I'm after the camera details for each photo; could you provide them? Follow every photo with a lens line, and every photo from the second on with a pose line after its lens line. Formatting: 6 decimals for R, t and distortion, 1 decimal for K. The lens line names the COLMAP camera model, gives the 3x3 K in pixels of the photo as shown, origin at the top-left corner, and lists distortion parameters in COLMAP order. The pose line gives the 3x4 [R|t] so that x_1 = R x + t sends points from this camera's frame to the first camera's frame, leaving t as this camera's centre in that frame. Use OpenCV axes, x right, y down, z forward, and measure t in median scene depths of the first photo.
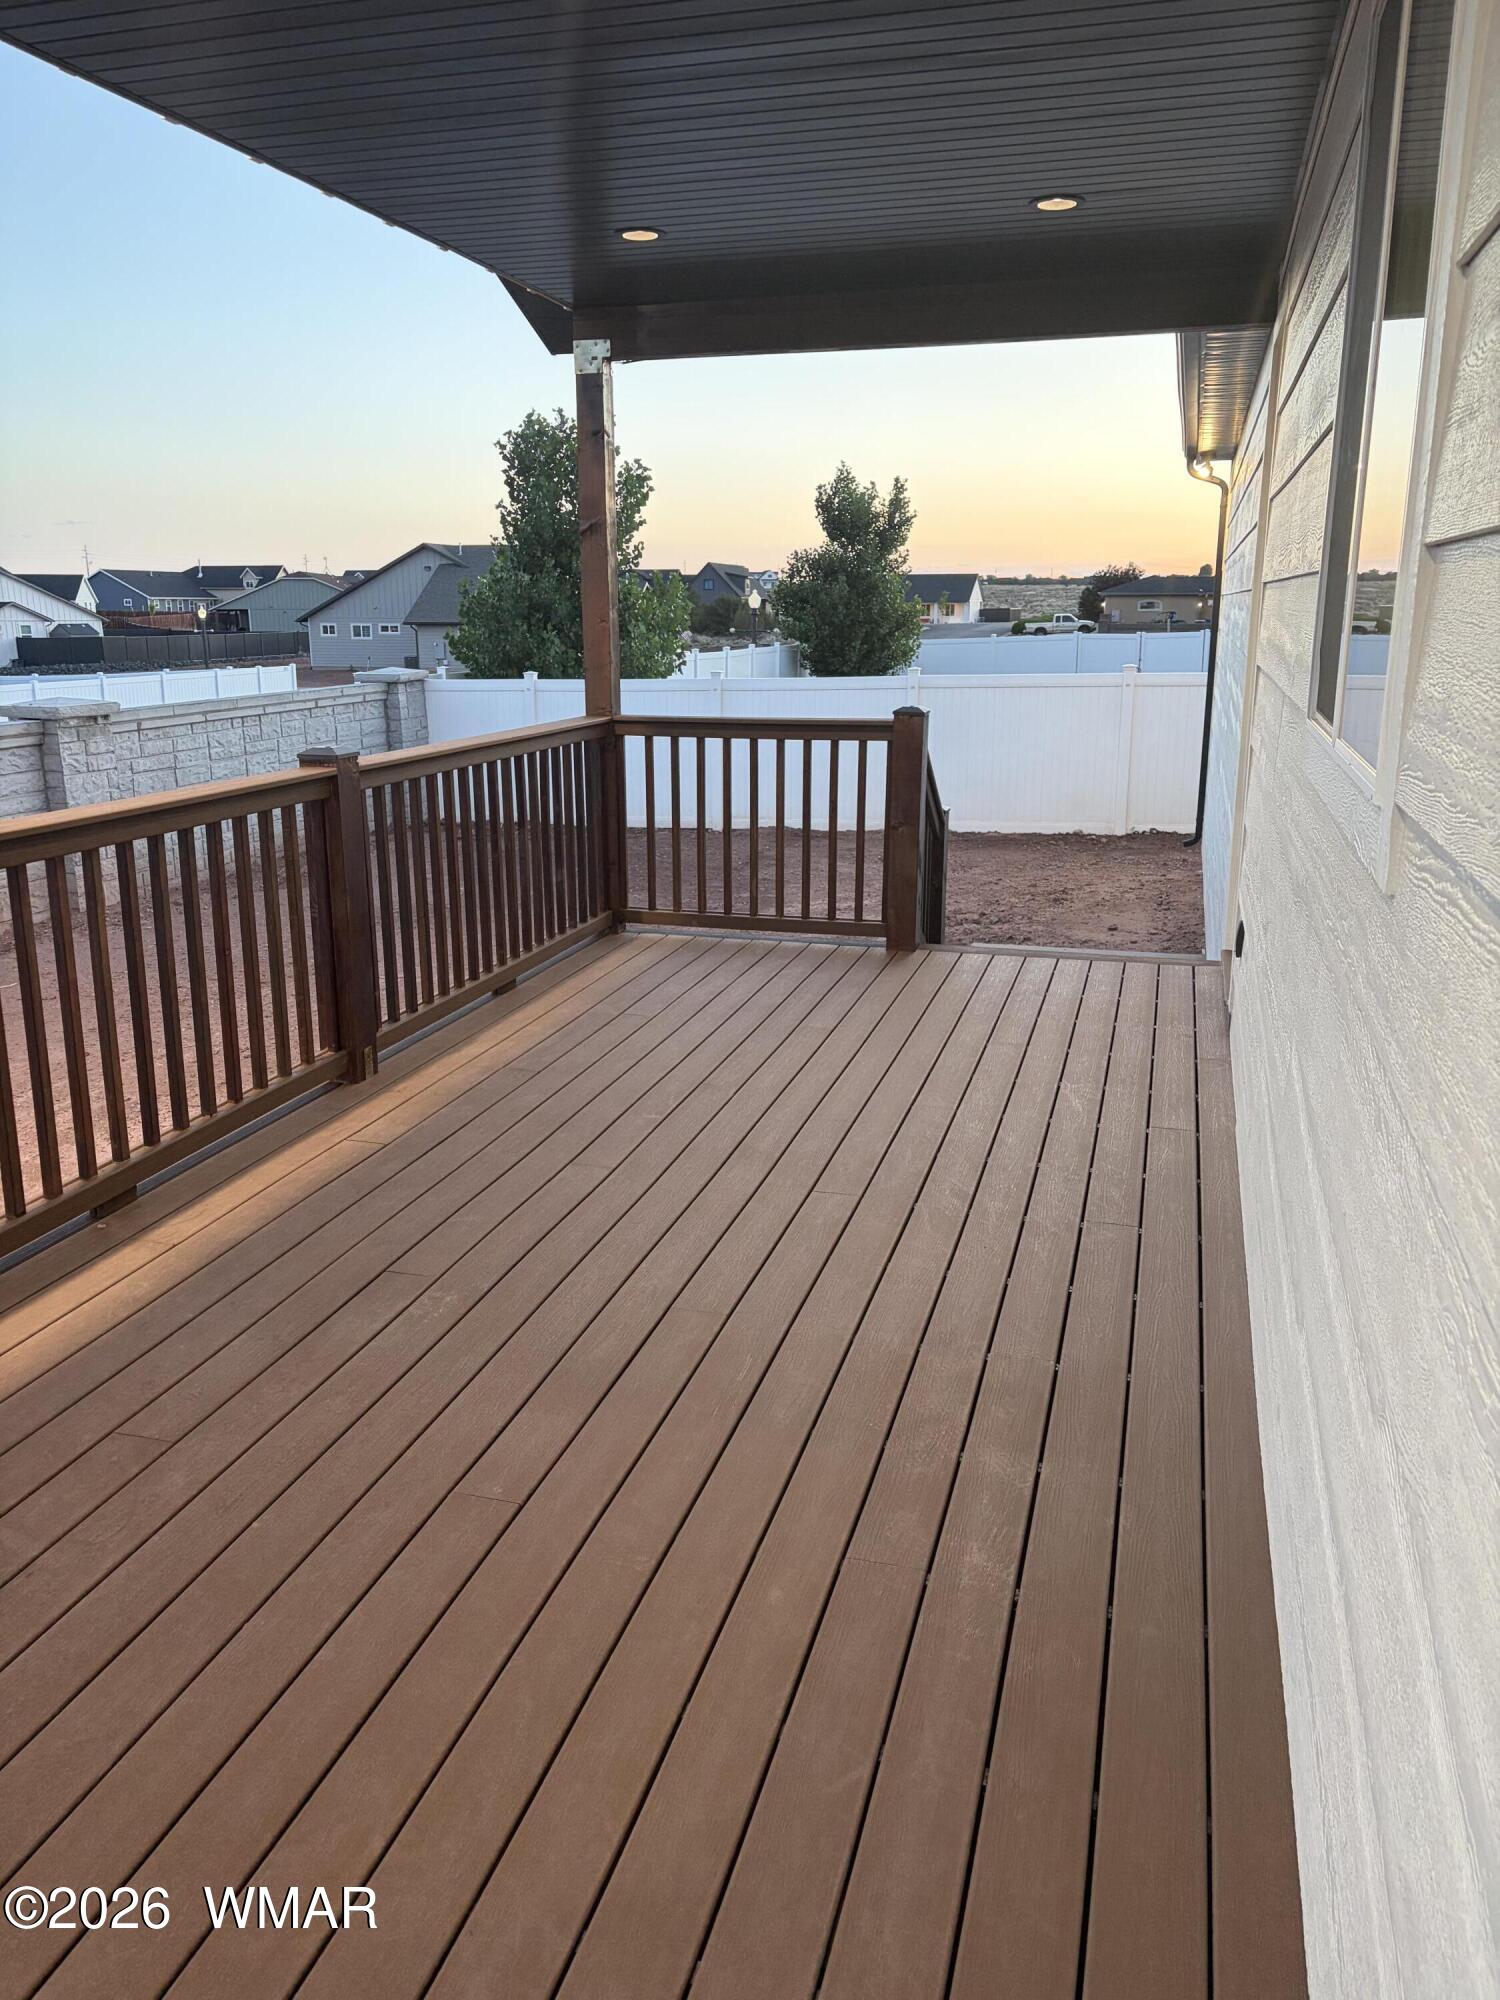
lens RADIAL K [[1496.8, 0, 819.9], [0, 1496.8, 1004.9], [0, 0, 1]] dist [0.056296, -0.050973]
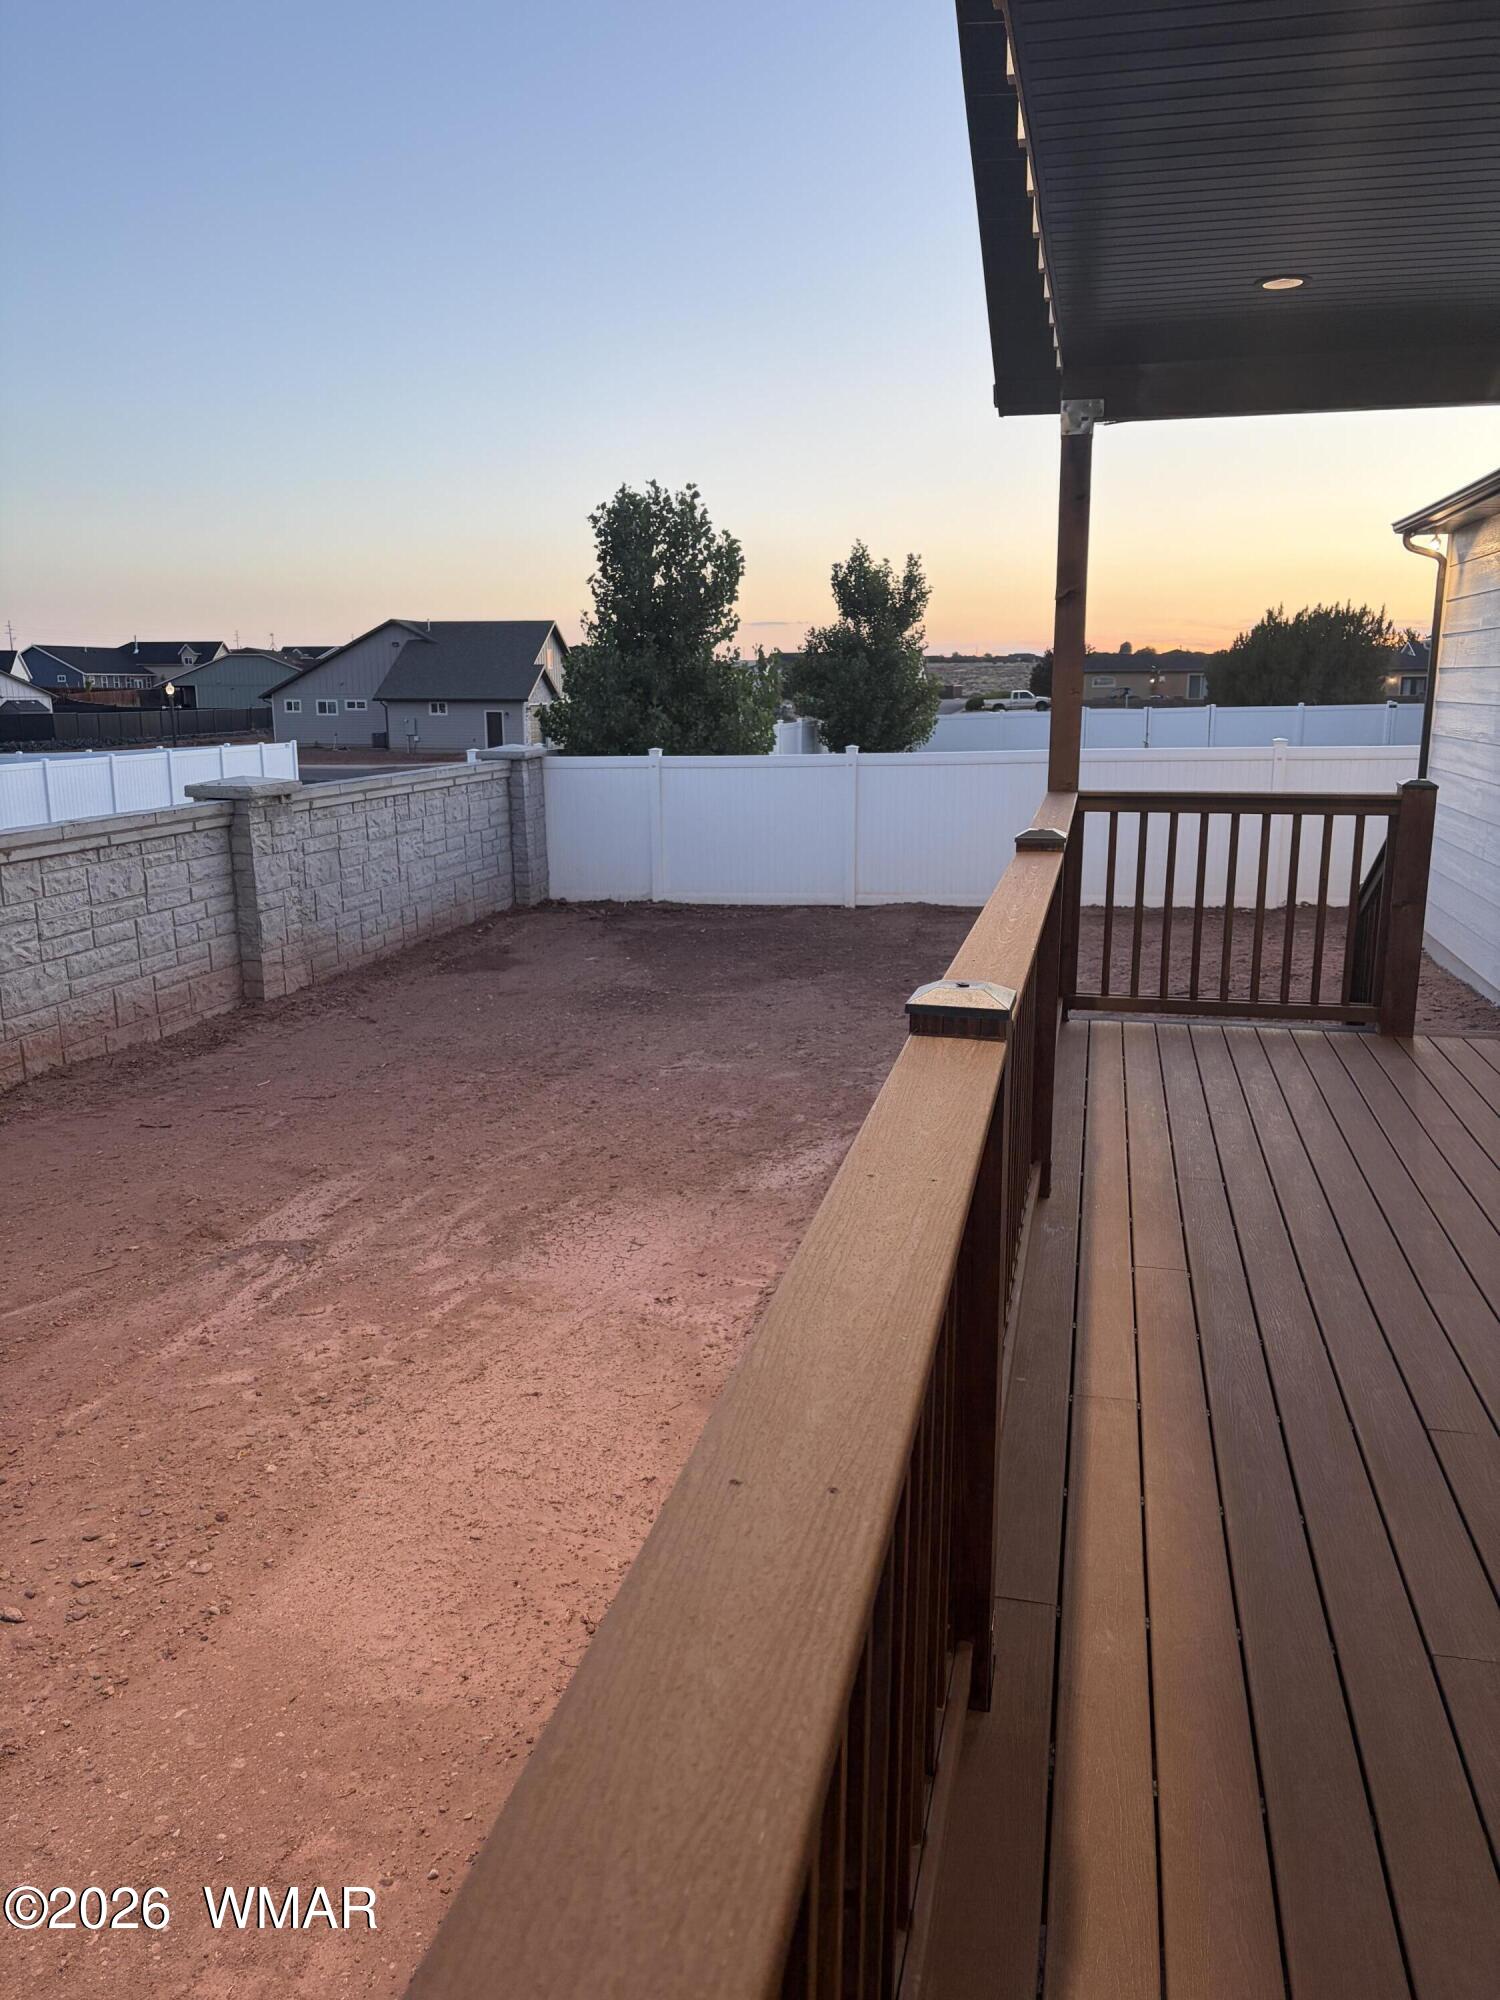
lens RADIAL K [[1496.8, 0, 750.6], [0, 1496.8, 1008.1], [0, 0, 1]] dist [0.056296, -0.050973]
pose [[0.998308, -0.011522, 0.056998, -0.116286], [0.014163, 0.998834, -0.046161, -0.004581], [-0.056400, 0.046890, 0.997307, 0.022227]]
